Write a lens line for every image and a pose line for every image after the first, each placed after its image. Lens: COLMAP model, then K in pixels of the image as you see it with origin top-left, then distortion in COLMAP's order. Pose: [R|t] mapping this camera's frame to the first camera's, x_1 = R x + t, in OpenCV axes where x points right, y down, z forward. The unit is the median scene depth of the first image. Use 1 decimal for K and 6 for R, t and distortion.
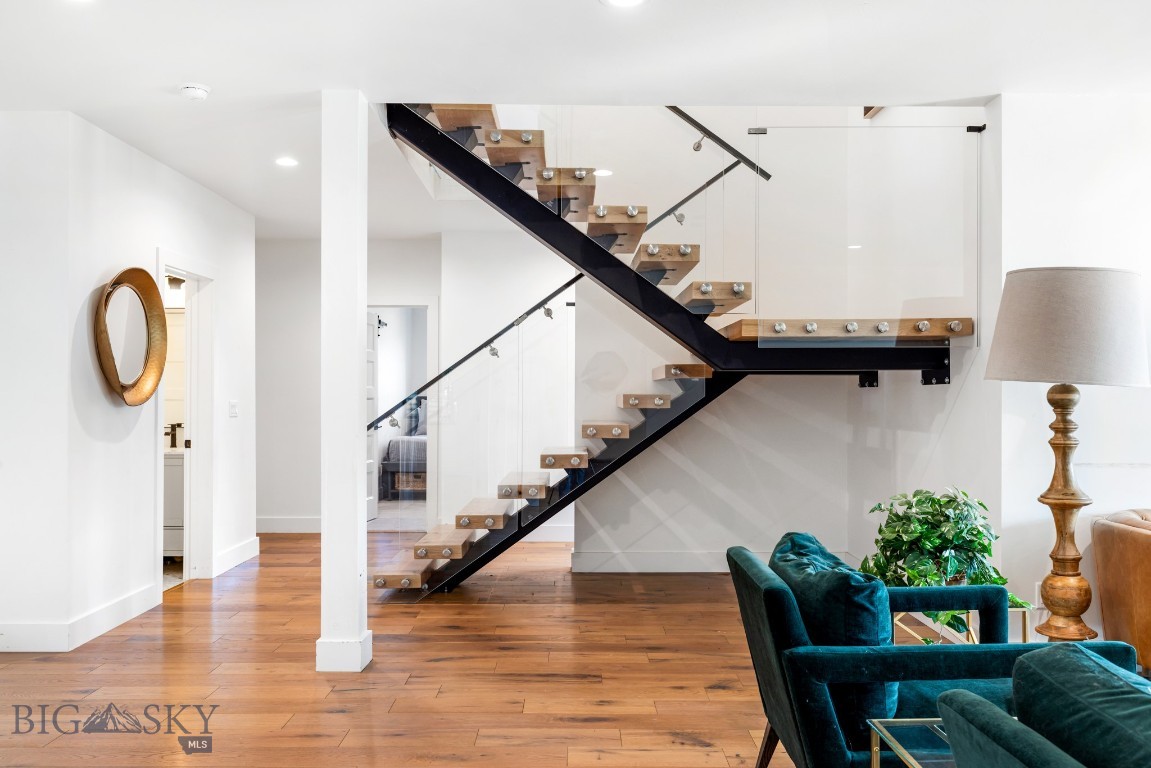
lens RADIAL K [[974.5, 0, 575.5], [0, 974.5, 384.0], [0, 0, 1]] dist [0.046692, 0.006577]
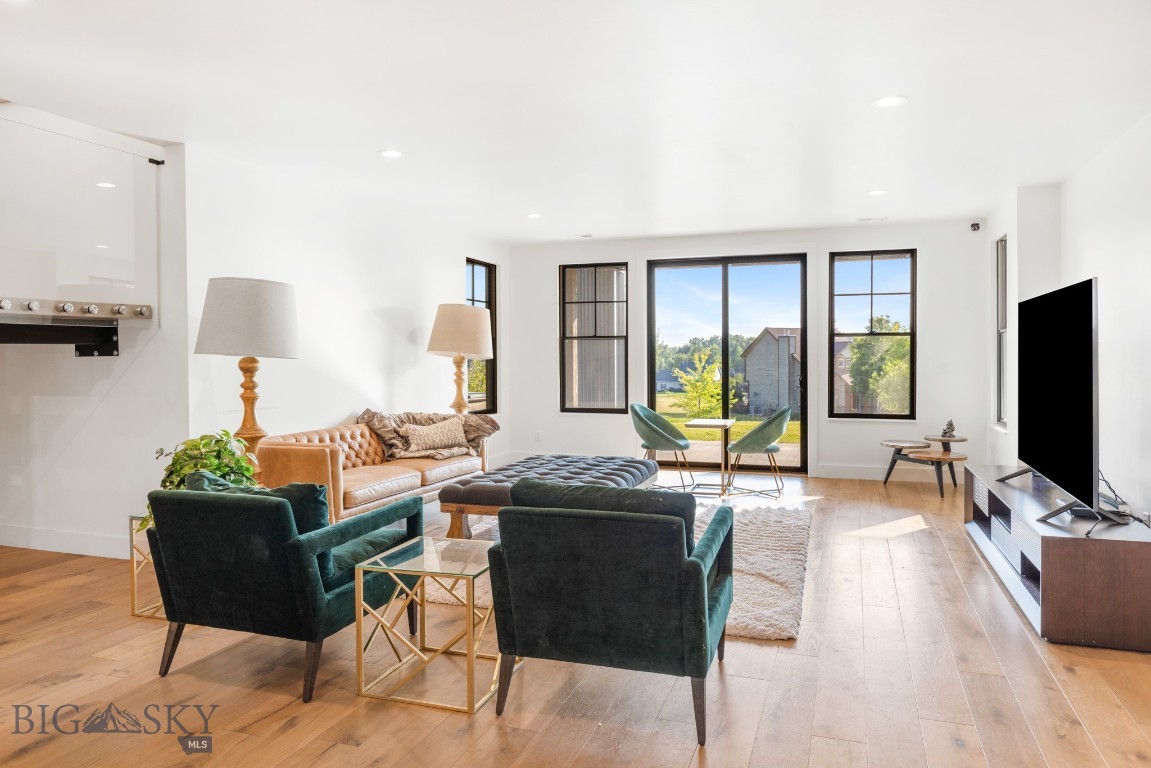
lens RADIAL K [[774.8, 0, 598.1], [0, 774.8, 376.6], [0, 0, 1]] dist [0.007512, 0.005922]
pose [[0.310234, -0.026267, 0.950297, -0.428318], [-0.002884, 0.999588, 0.028571, -0.004796], [-0.950656, -0.011604, 0.310030, 0.122599]]
